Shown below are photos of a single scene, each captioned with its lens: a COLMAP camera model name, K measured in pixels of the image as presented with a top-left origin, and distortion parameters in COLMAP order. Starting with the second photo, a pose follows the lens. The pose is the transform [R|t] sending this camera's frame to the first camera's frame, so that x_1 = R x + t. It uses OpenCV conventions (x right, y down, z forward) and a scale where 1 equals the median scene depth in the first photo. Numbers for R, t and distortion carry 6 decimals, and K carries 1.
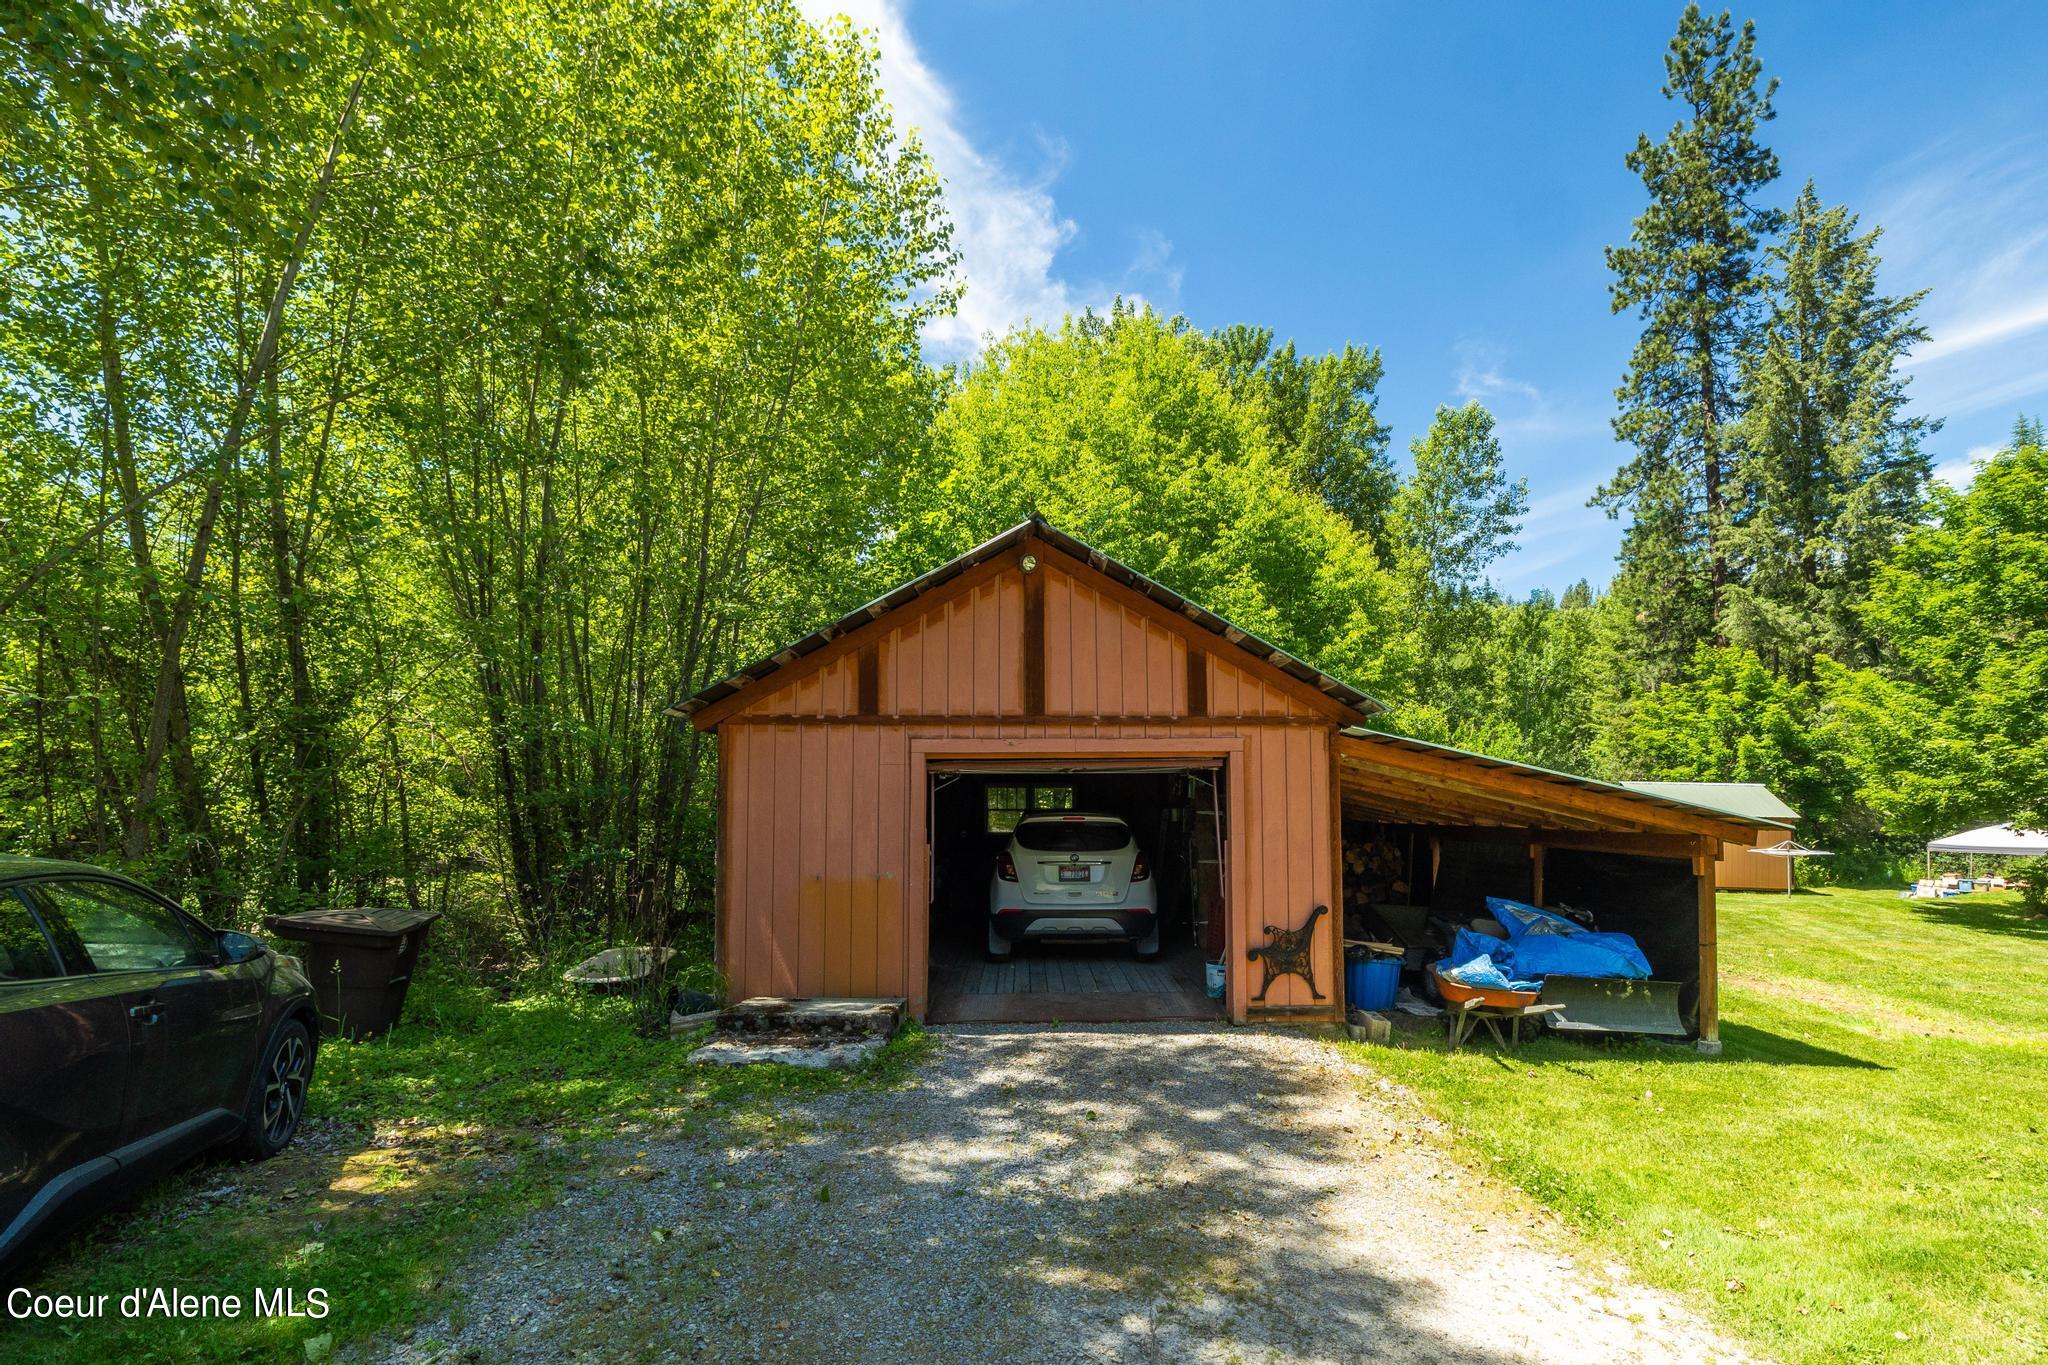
lens RADIAL K [[898.3, 0, 1051.9], [0, 898.3, 763.7], [0, 0, 1]] dist [-0.002237, 0.000123]
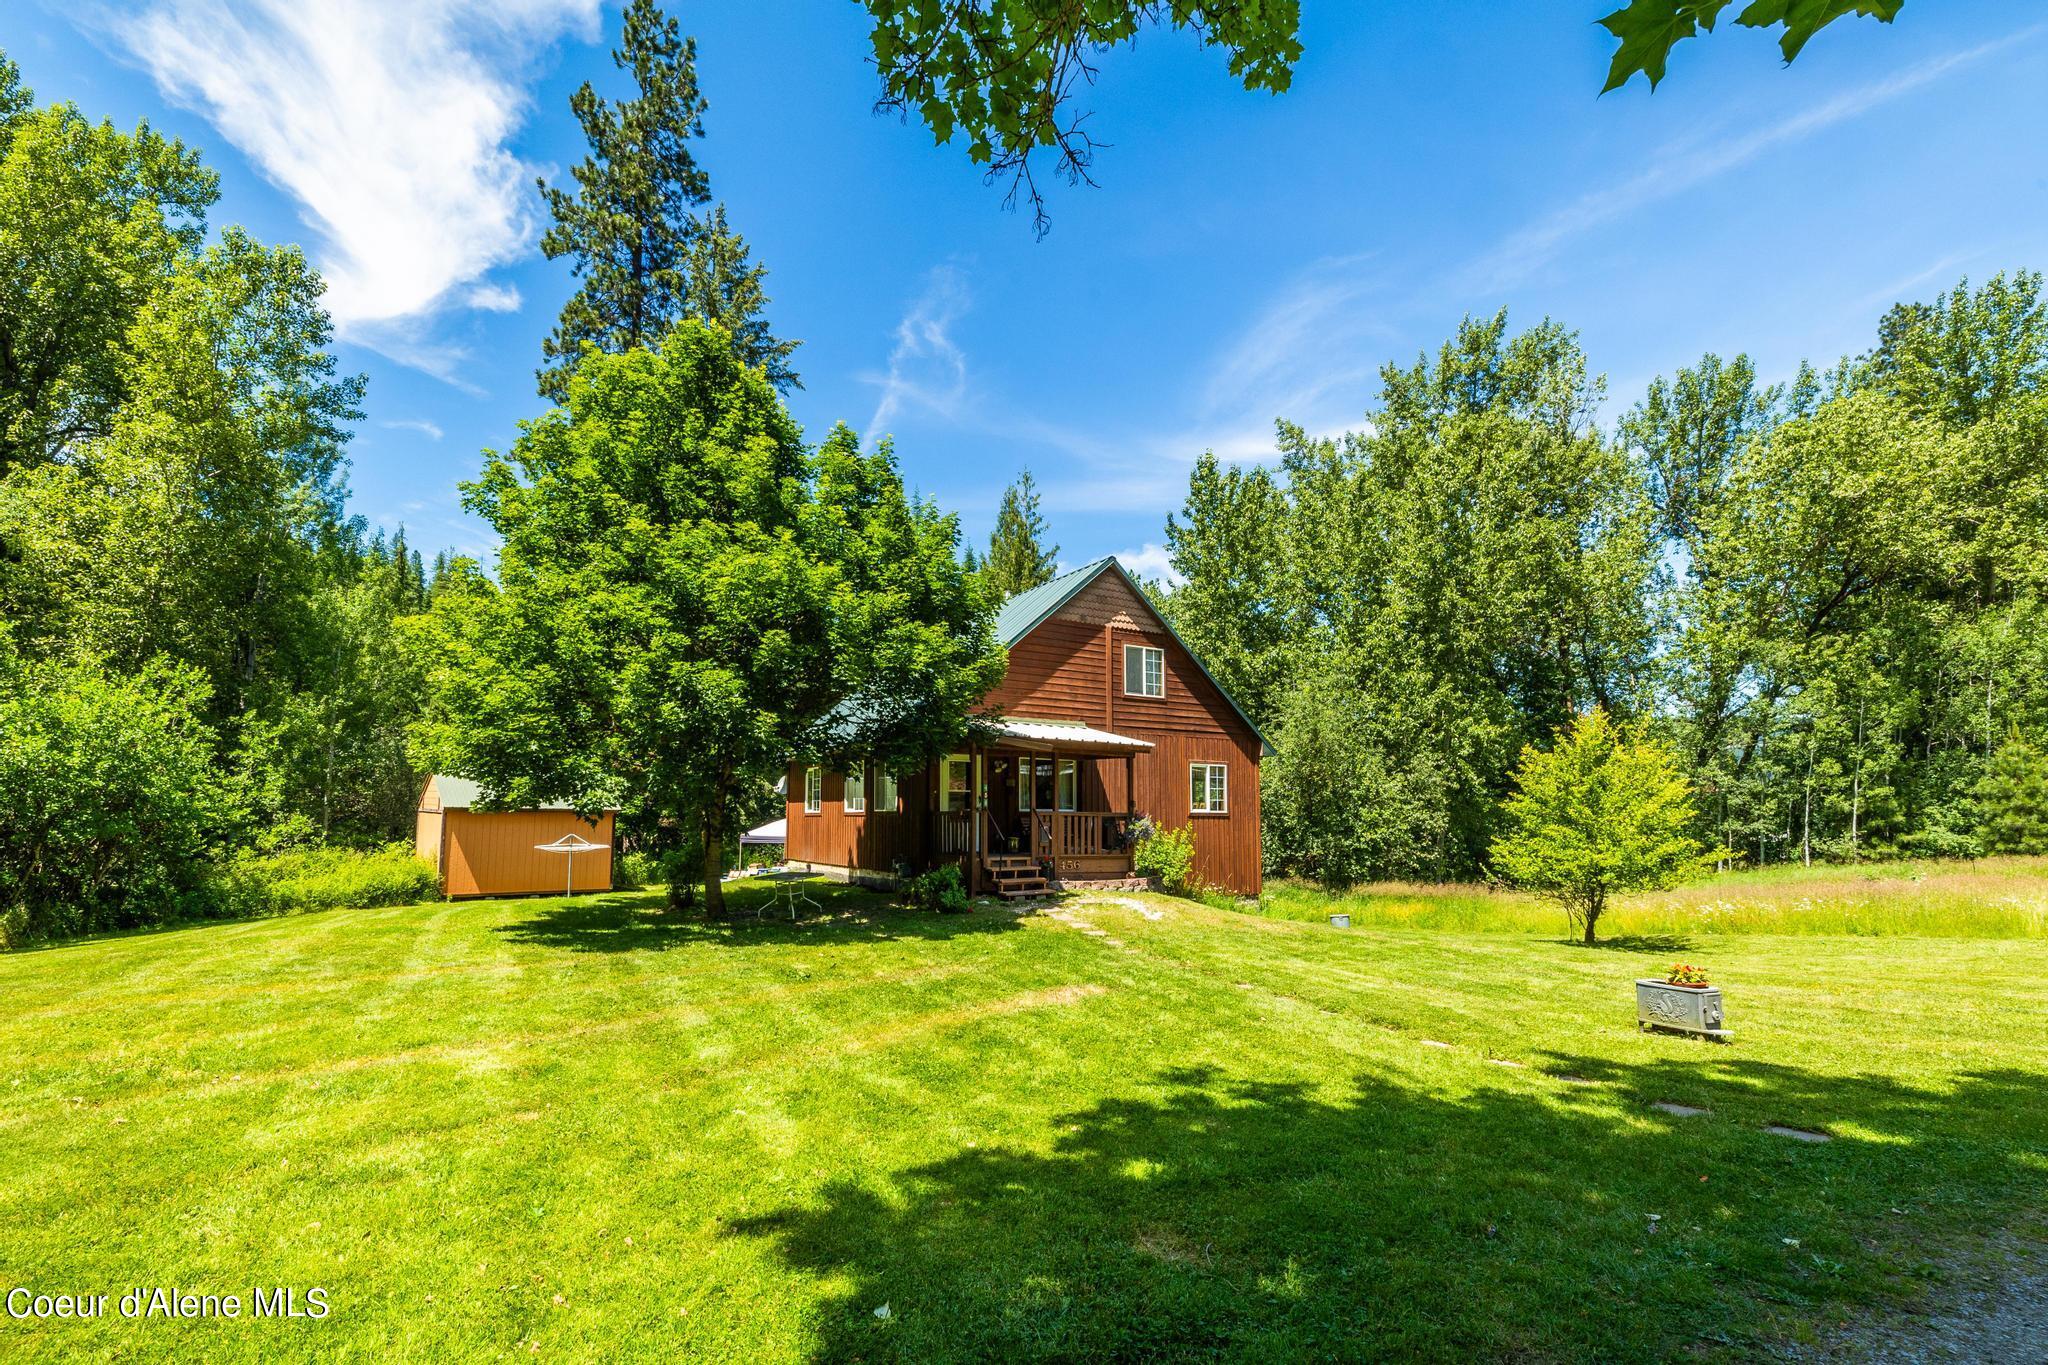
lens RADIAL K [[893.3, 0, 997.3], [0, 893.3, 752.9], [0, 0, 1]] dist [0.002527, 0.000239]
pose [[0.647528, 0.048685, 0.760485, 0.426749], [-0.029021, 0.998809, -0.039232, 0.028615], [-0.761489, 0.003334, 0.648170, 0.122615]]
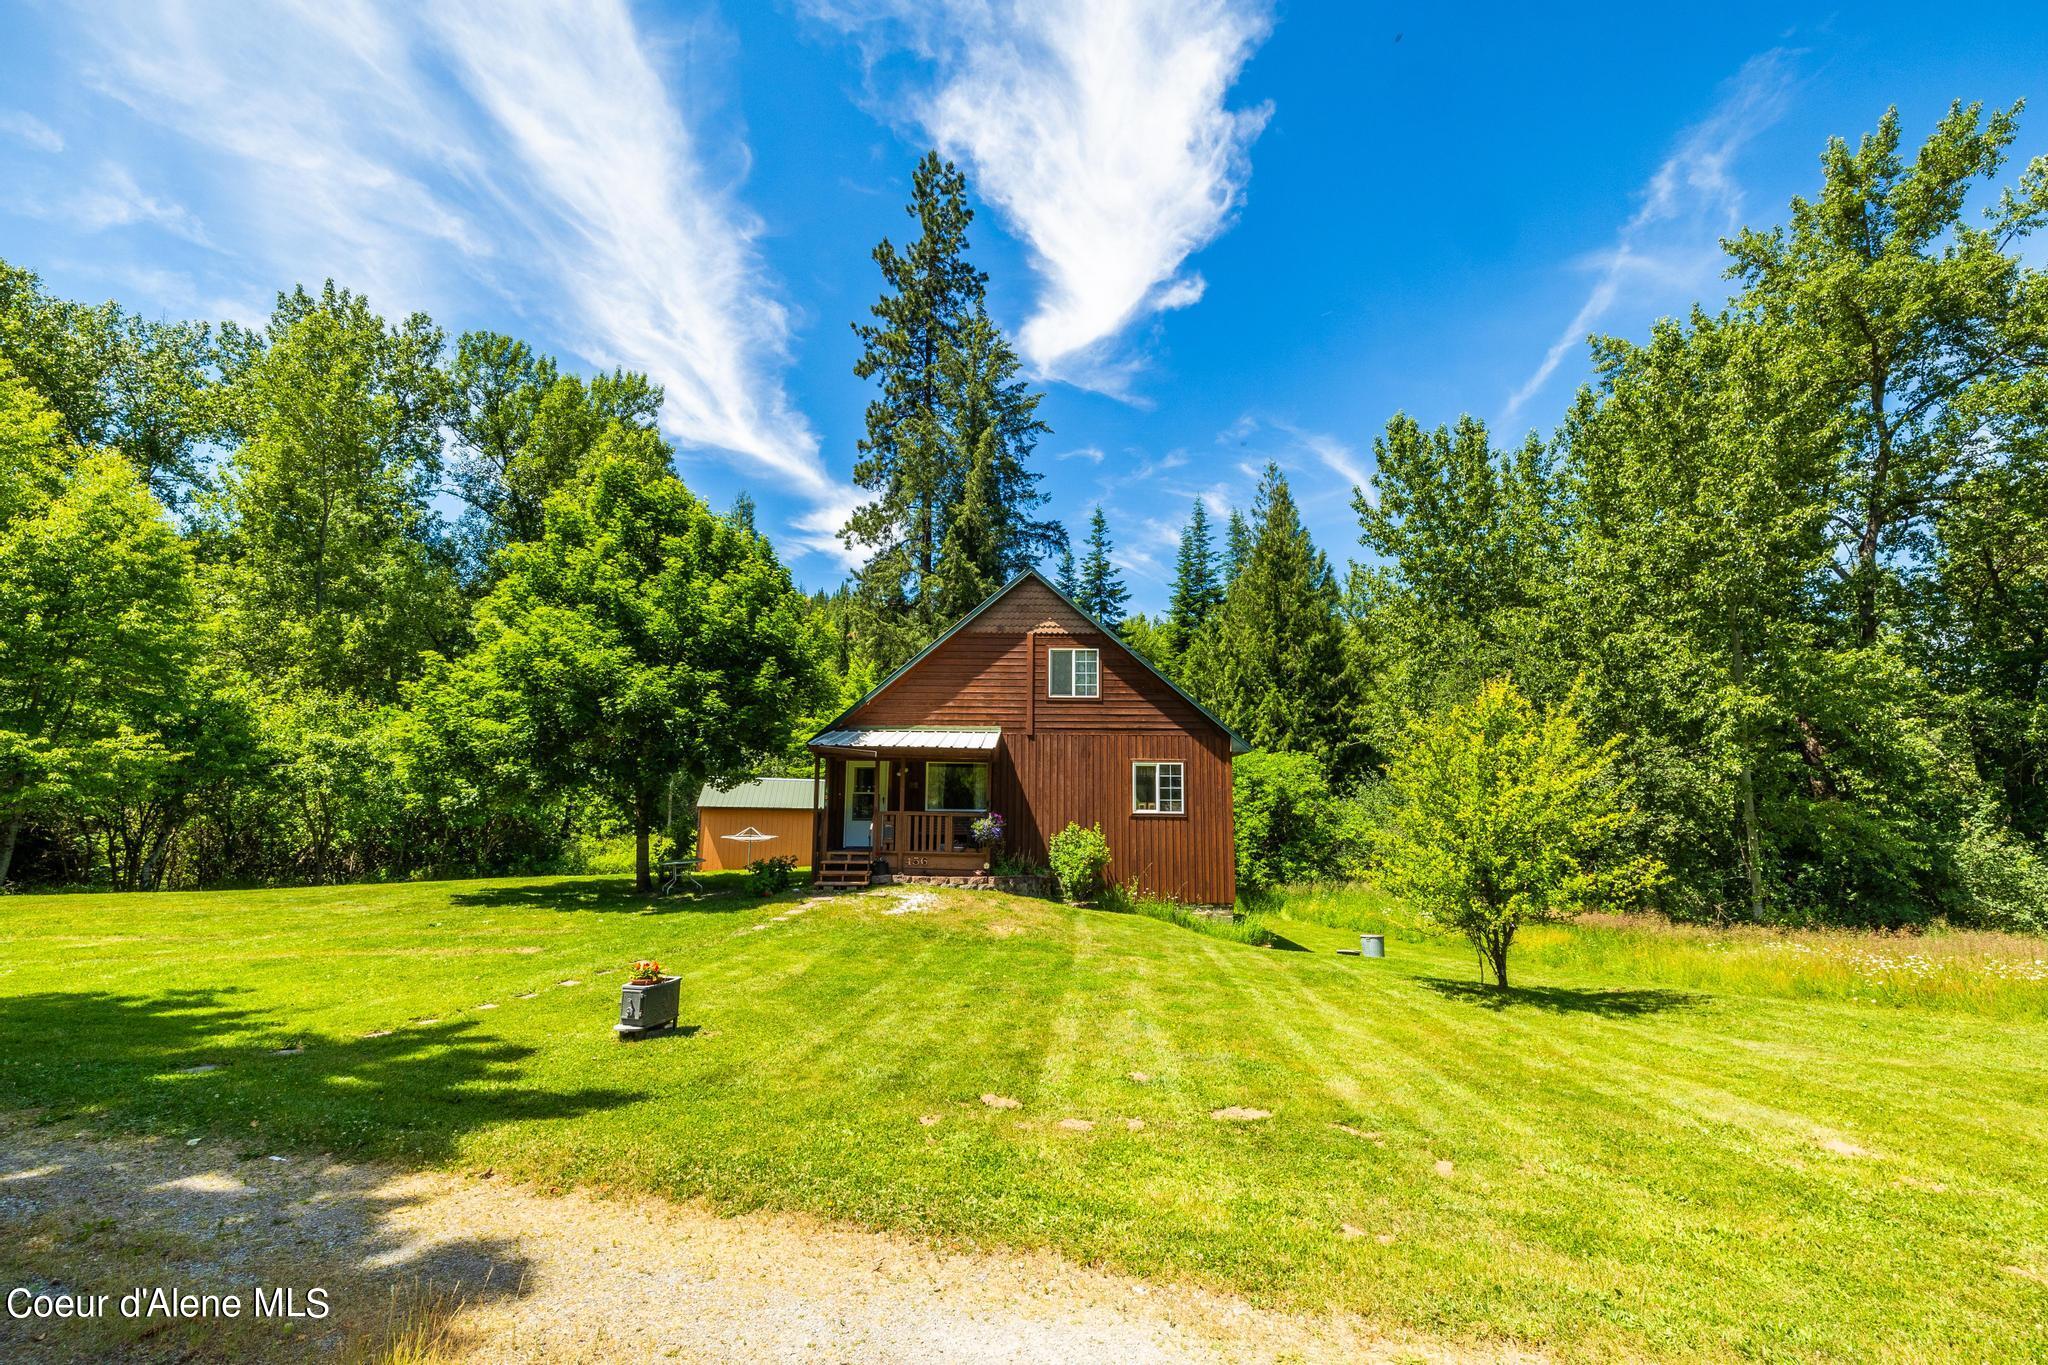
lens RADIAL K [[878.5, 0, 1024.0], [0, 878.5, 682.5], [0, 0, 1]] dist [-0.000052, 0.000121]
pose [[0.946269, 0.049225, 0.319613, 0.788438], [-0.015663, 0.994163, -0.106743, 0.016331], [-0.323002, 0.096001, 0.941517, -0.171830]]
